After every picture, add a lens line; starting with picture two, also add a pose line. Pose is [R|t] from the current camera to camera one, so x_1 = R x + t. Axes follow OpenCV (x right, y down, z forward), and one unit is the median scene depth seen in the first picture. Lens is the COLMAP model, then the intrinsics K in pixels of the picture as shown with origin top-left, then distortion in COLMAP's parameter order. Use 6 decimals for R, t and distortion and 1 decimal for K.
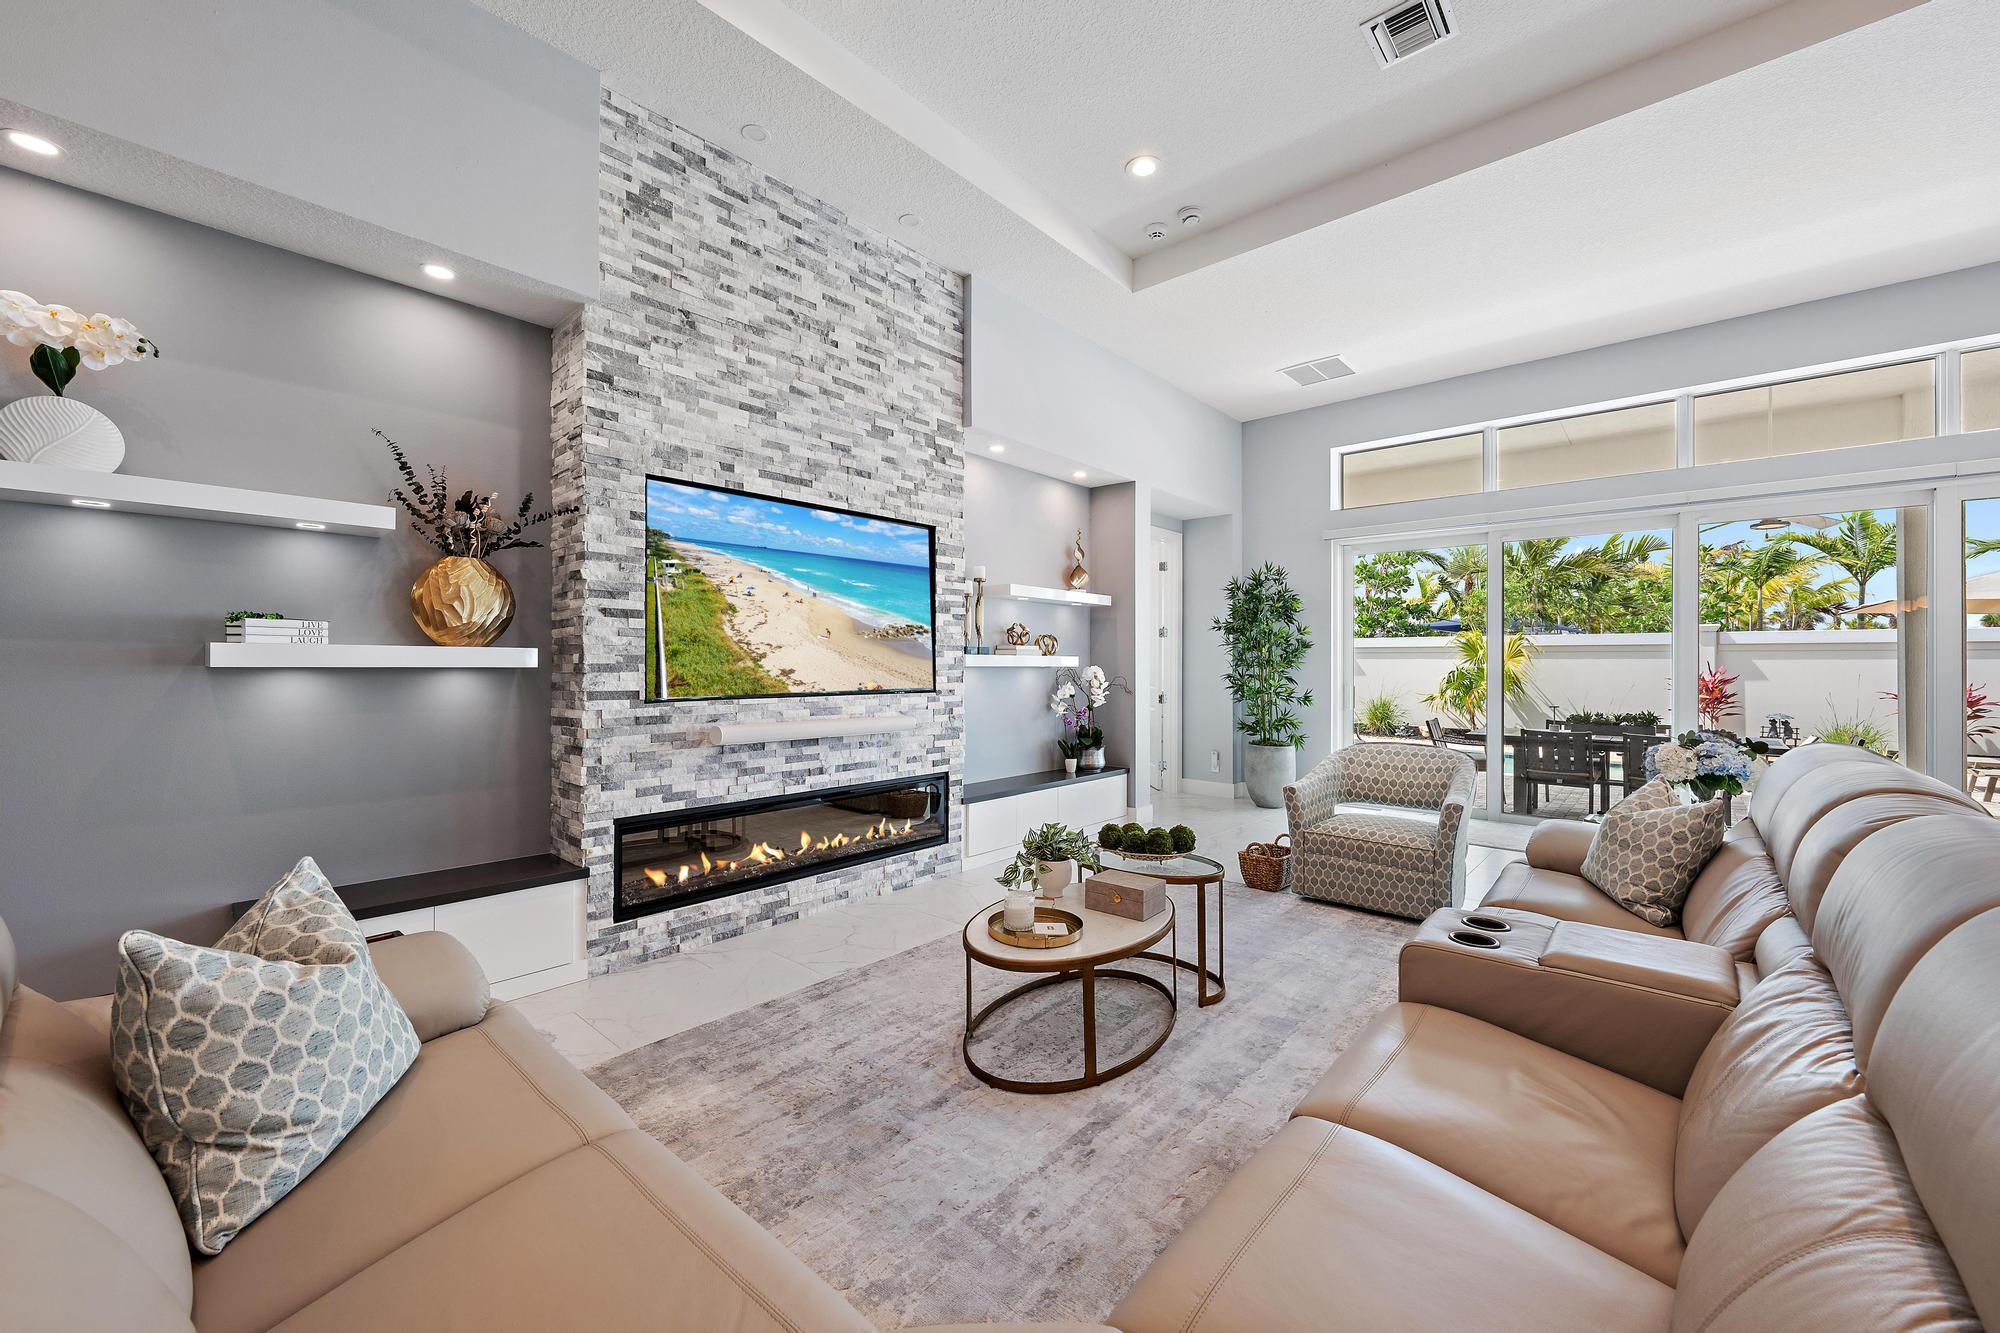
lens RADIAL K [[797.0, 0, 1033.2], [0, 797.0, 666.5], [0, 0, 1]] dist [0.000900, -0.001043]
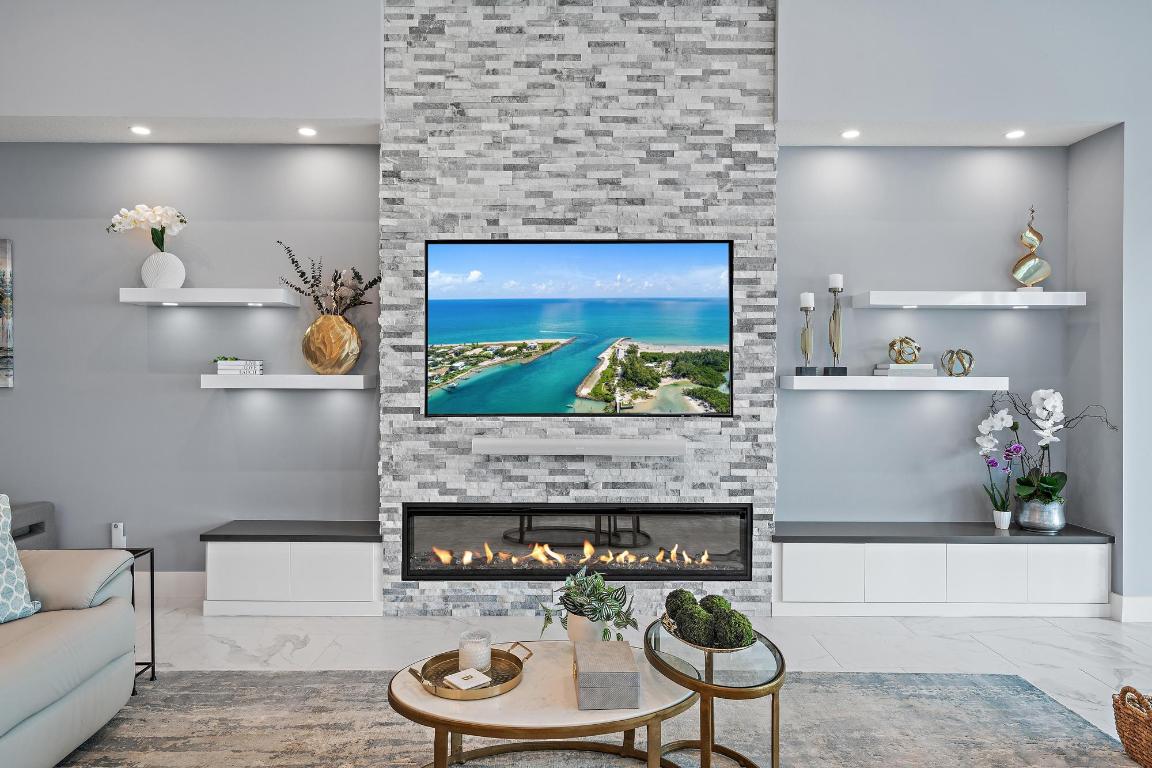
lens RADIAL K [[737.3, 0, 575.8], [0, 737.3, 382.9], [0, 0, 1]] dist [0.006954, -0.000801]
pose [[0.638658, 0.007642, -0.769452, 0.521939], [-0.003223, 0.999968, 0.007256, -0.016673], [0.769484, -0.002155, 0.638663, 0.370290]]
